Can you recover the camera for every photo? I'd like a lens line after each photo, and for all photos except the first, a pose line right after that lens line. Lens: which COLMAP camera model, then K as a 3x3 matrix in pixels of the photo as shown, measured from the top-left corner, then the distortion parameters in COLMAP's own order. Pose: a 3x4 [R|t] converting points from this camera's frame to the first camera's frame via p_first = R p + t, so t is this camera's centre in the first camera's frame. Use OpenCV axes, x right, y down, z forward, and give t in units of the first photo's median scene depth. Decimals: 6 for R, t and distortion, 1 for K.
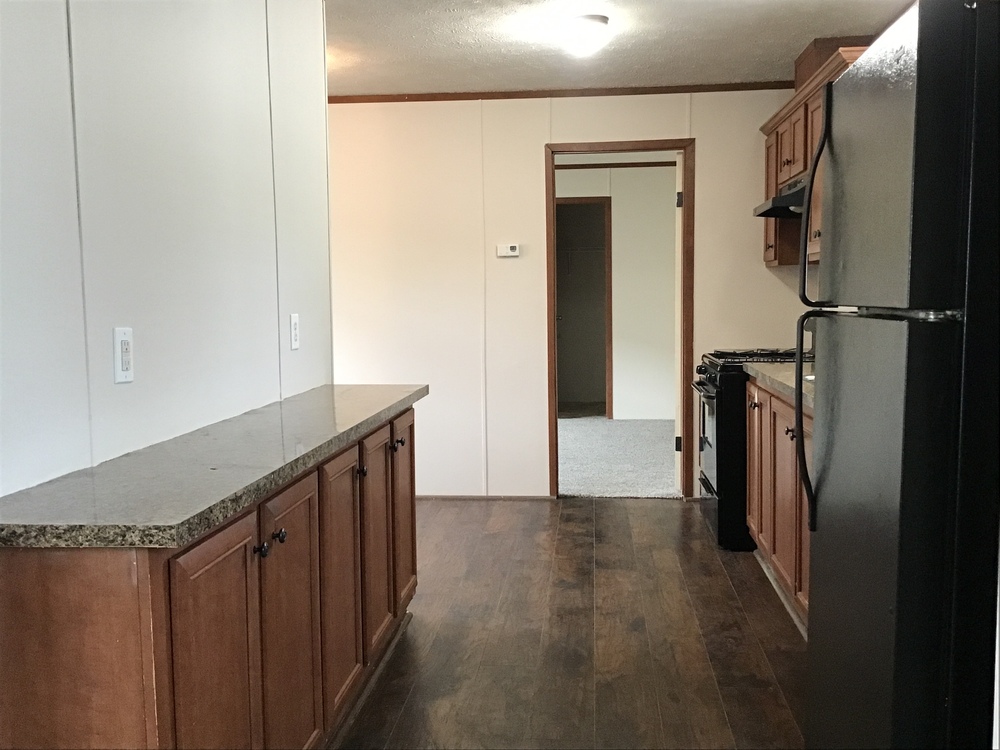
lens RADIAL K [[968.3, 0, 497.5], [0, 968.3, 392.7], [0, 0, 1]] dist [0.222953, -0.462709]
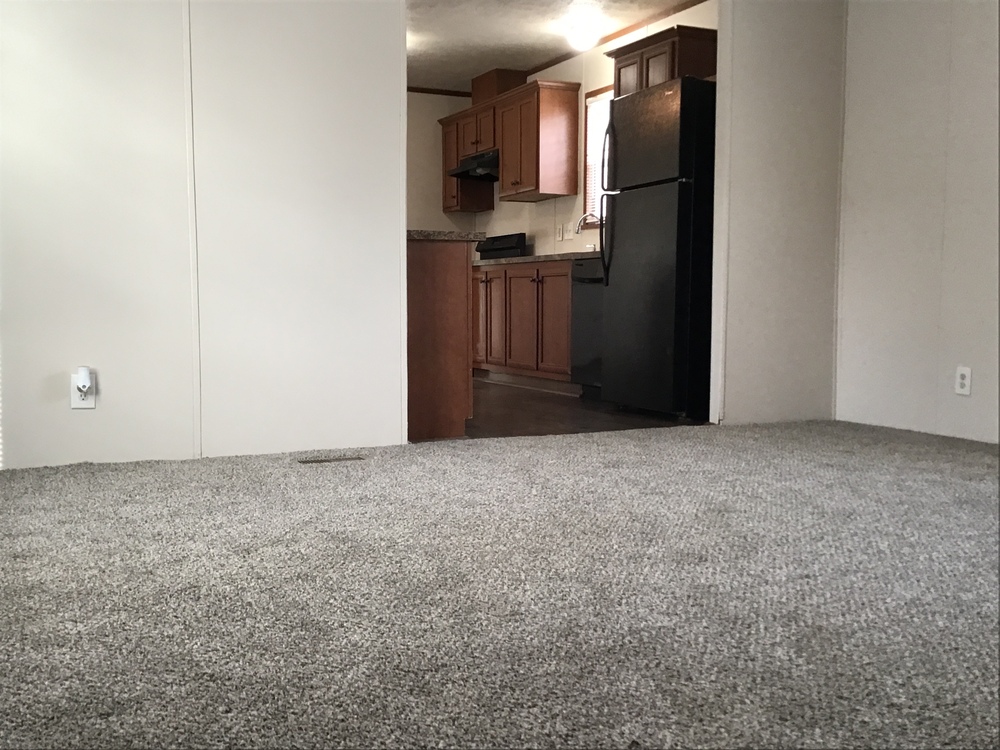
lens RADIAL K [[933.8, 0, 503.5], [0, 933.8, 400.1], [0, 0, 1]] dist [0.063157, -0.143469]
pose [[0.870909, -0.042215, 0.489628, -0.480749], [0.031469, 0.999049, 0.030163, 0.159495], [-0.490435, -0.010862, 0.871410, -0.405084]]
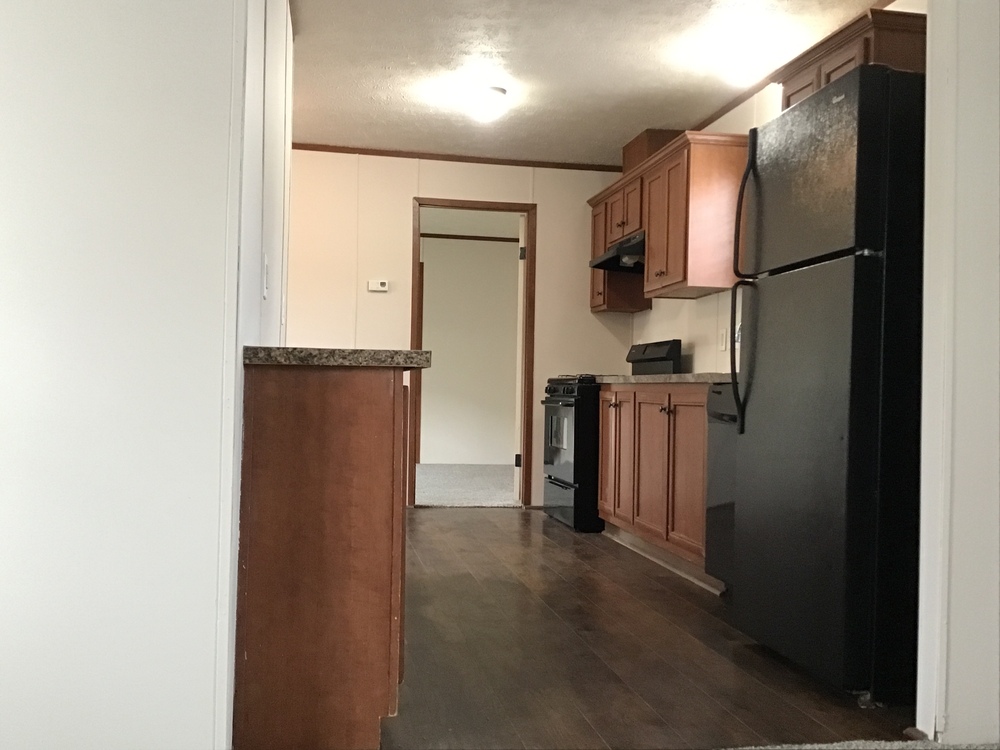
lens RADIAL K [[933.8, 0, 503.5], [0, 933.8, 400.1], [0, 0, 1]] dist [0.063157, -0.143469]
pose [[0.964882, 0.028063, 0.261179, -0.172190], [-0.008055, 0.996971, -0.077362, 0.092679], [-0.262559, 0.072542, 0.962185, -0.101068]]
